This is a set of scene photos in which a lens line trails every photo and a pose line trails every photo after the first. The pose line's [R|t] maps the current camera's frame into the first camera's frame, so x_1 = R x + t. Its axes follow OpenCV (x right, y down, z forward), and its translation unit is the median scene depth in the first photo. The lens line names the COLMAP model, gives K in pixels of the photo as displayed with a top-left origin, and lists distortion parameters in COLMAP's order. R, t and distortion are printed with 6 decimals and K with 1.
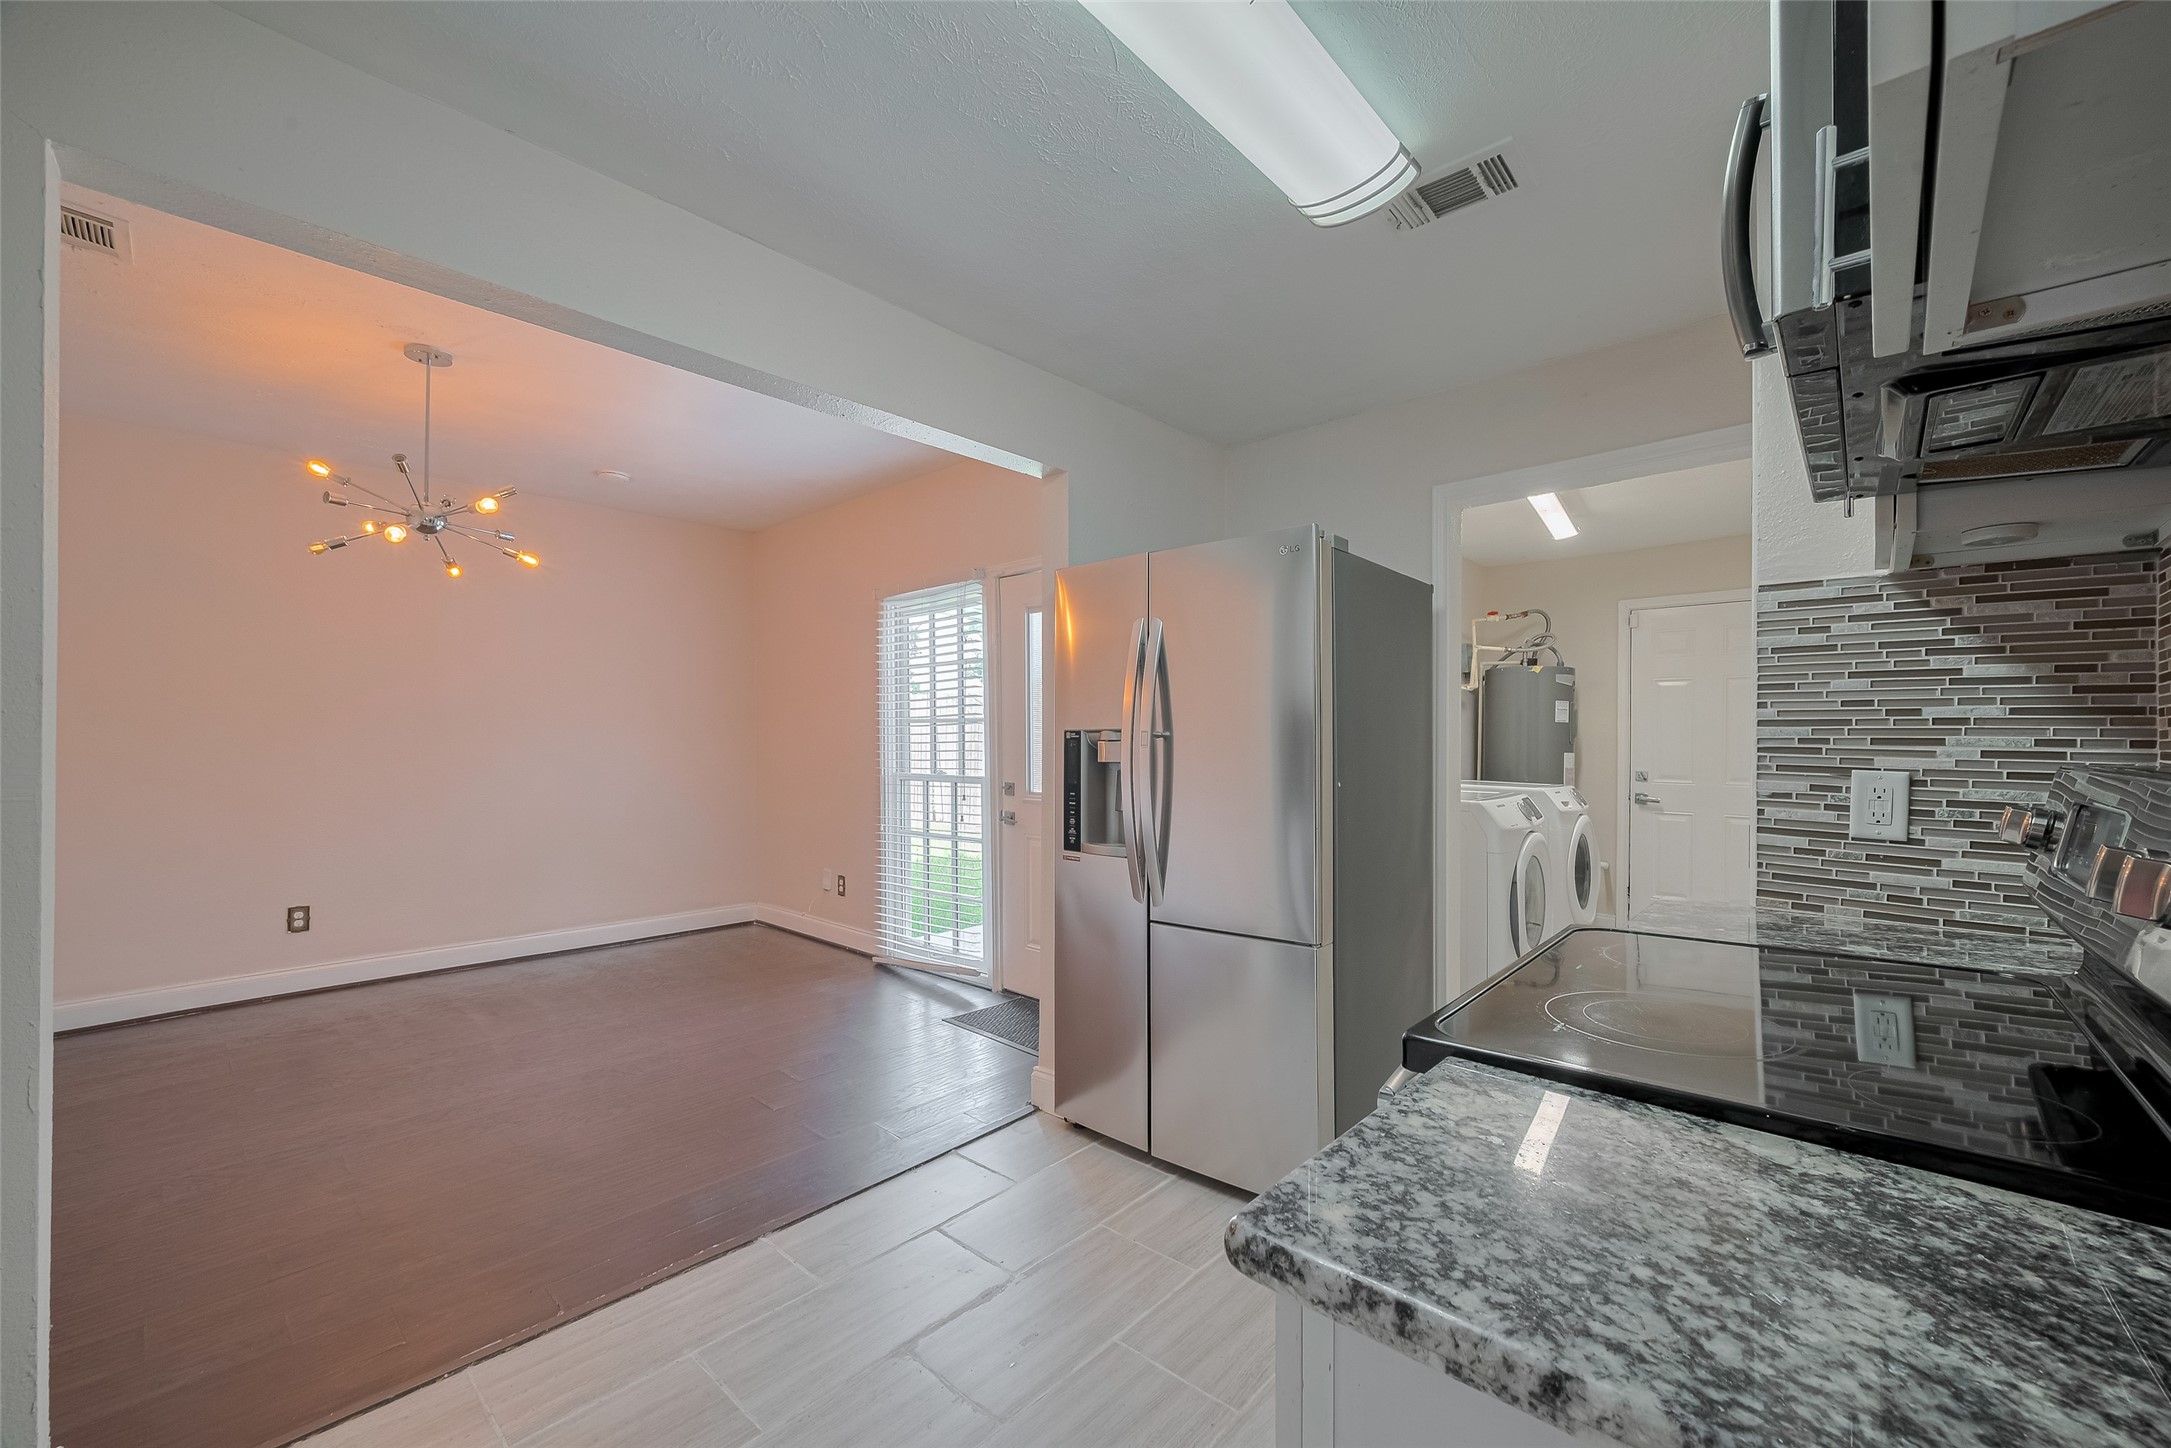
lens RADIAL K [[875.0, 0, 1085.5], [0, 875.0, 724.0], [0, 0, 1]] dist [-0.000115, -0.000008]
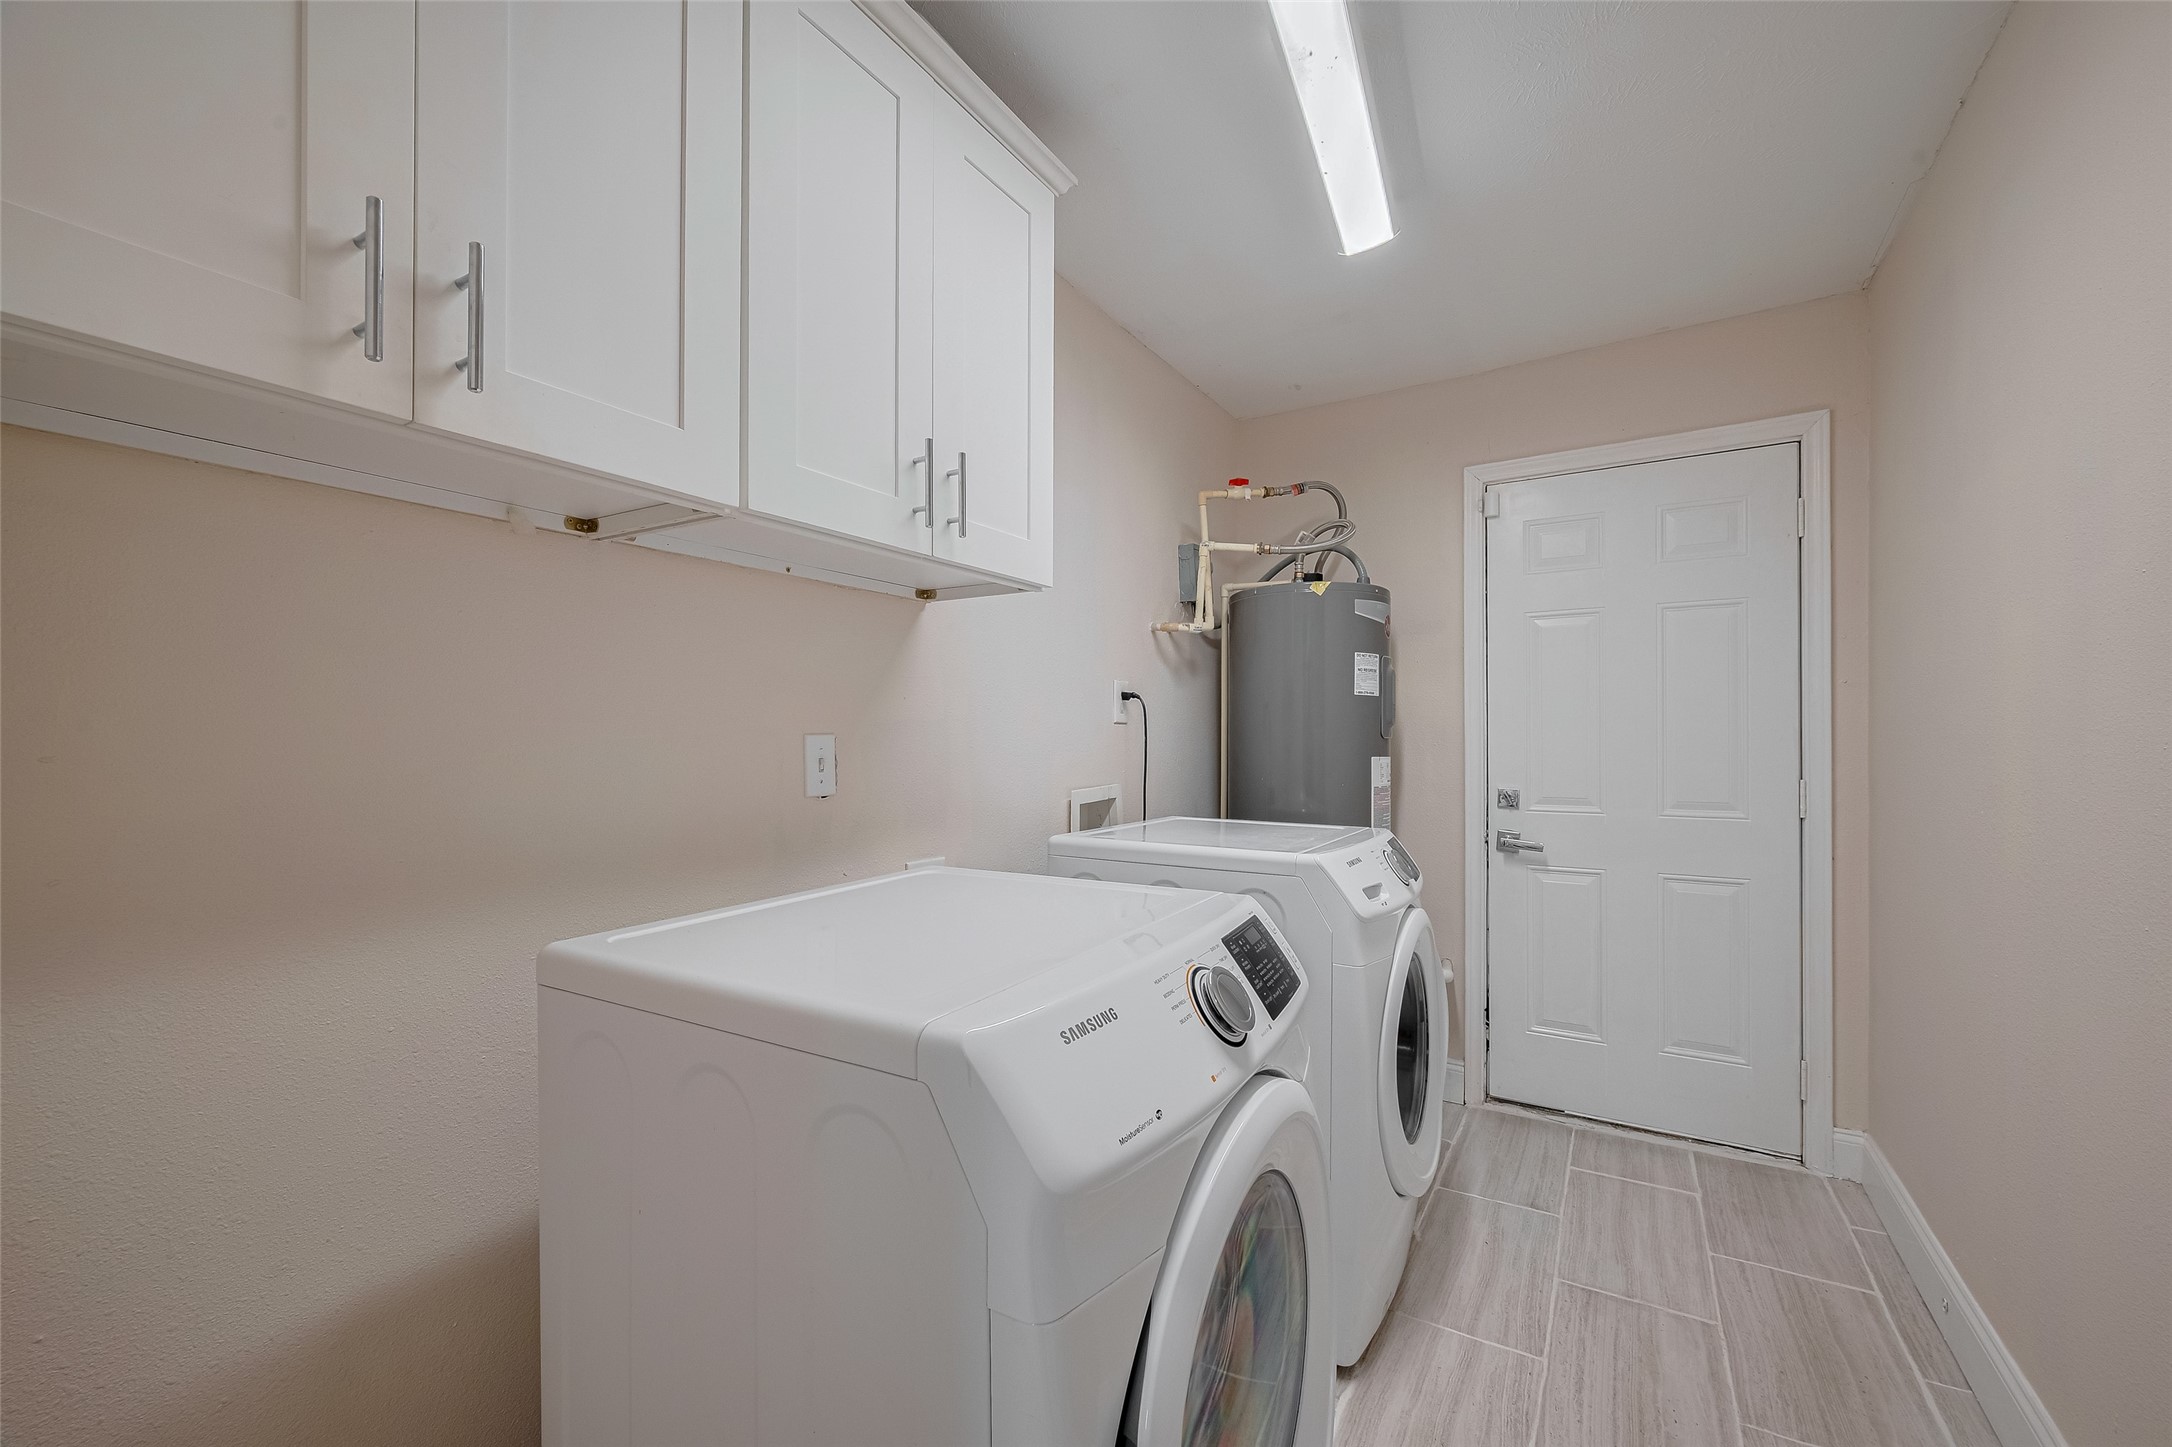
lens RADIAL K [[885.0, 0, 1086.0], [0, 885.0, 723.5], [0, 0, 1]] dist [-0.000091, -0.000003]
pose [[0.983123, -0.007350, 0.182796, 0.293535], [0.007493, 0.999972, -0.000091, 0.012655], [-0.182790, 0.001460, 0.983151, 0.530814]]
